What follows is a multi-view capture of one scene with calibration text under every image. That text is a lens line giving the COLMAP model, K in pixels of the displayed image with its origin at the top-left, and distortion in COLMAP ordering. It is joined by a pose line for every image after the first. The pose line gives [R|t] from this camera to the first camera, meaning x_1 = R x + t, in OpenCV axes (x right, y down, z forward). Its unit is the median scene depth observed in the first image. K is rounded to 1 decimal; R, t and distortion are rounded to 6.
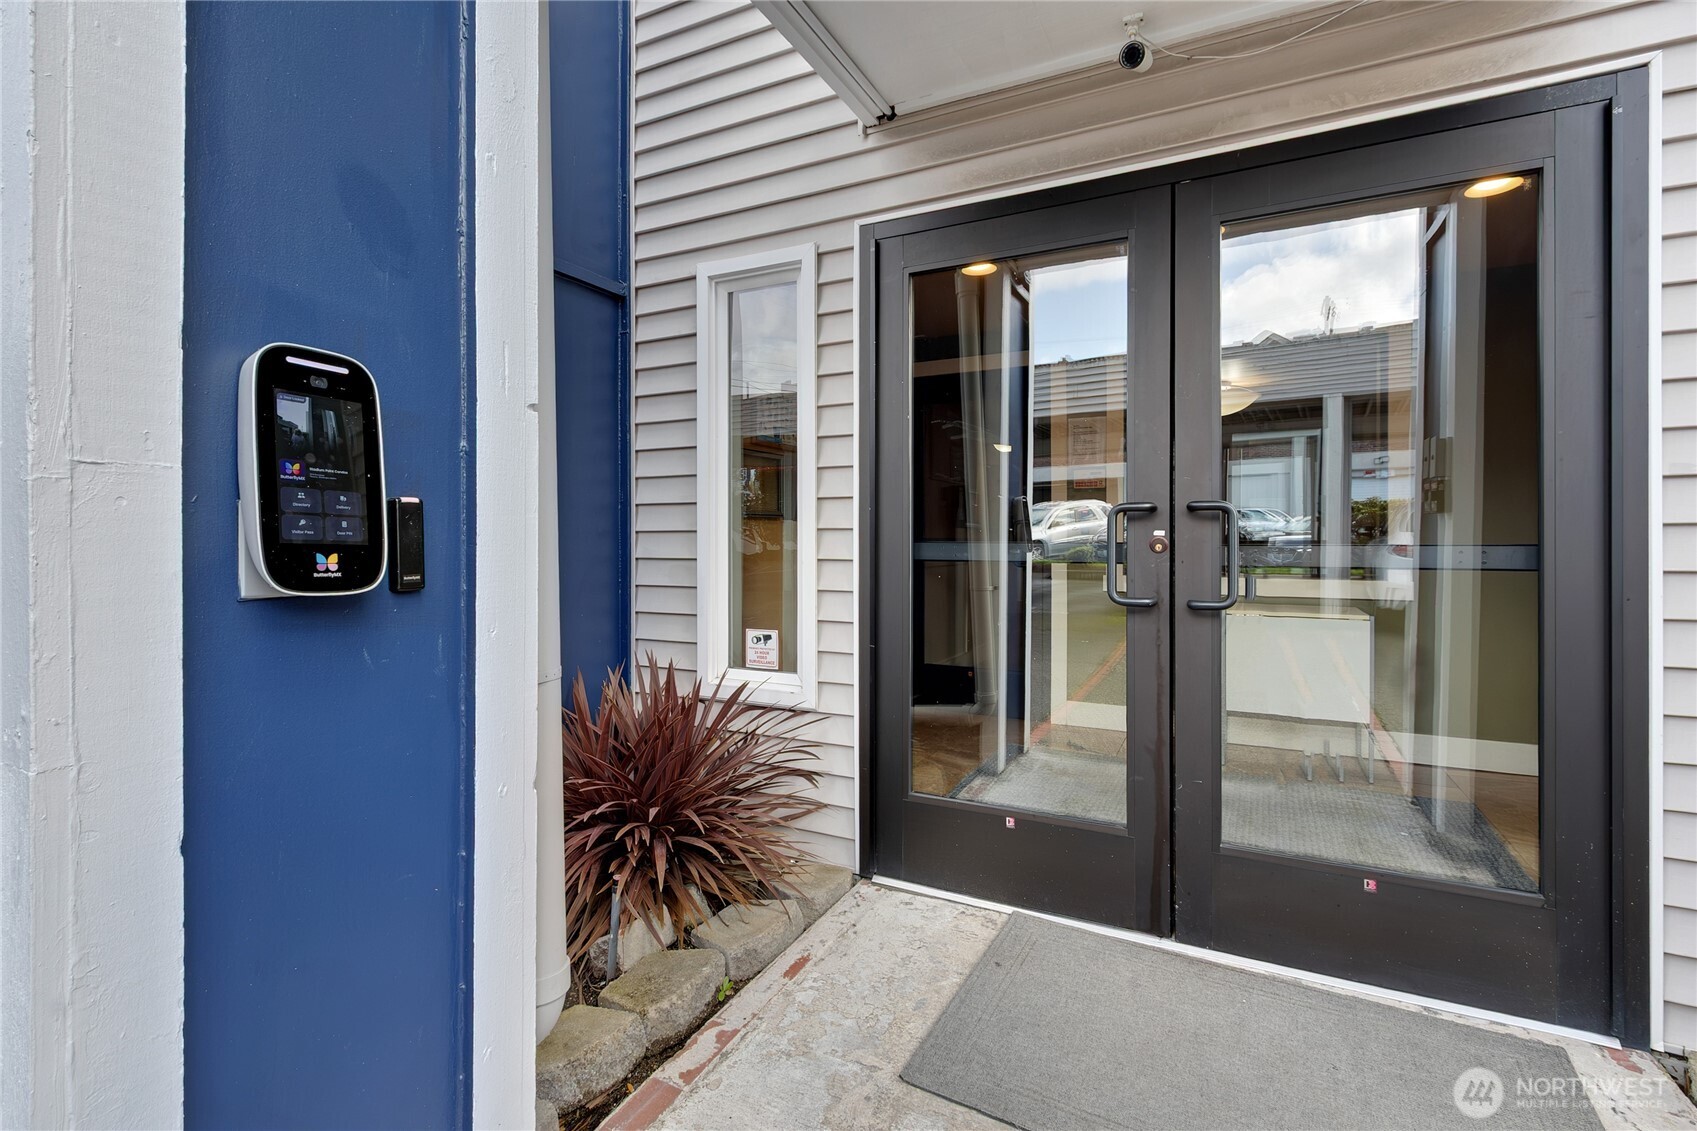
lens RADIAL K [[790.2, 0, 828.3], [0, 790.2, 542.1], [0, 0, 1]] dist [0.001696, 0.000154]
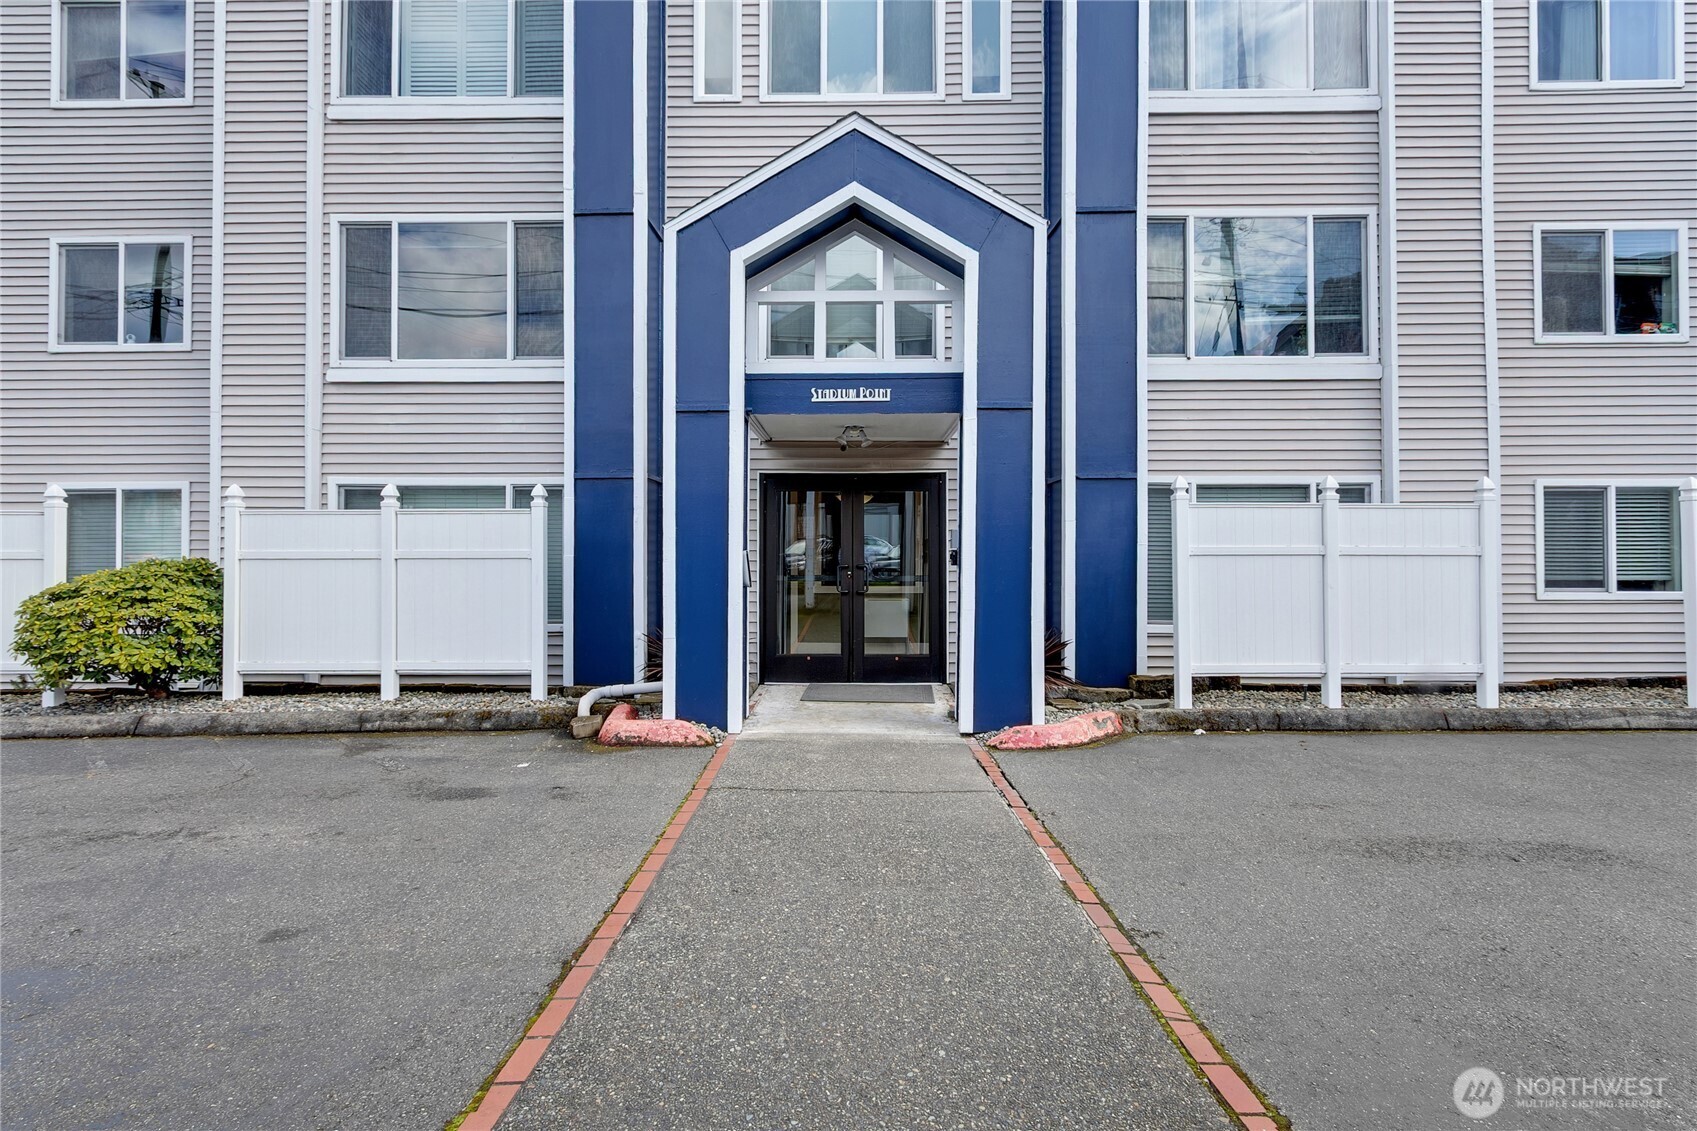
lens RADIAL K [[820.6, 0, 846.1], [0, 820.6, 540.6], [0, 0, 1]] dist [0.001255, -0.000557]
pose [[0.895258, 0.004839, 0.445523, -1.065088], [0.000755, 0.999923, -0.012378, -0.096461], [-0.445548, 0.011418, 0.895185, -1.983923]]
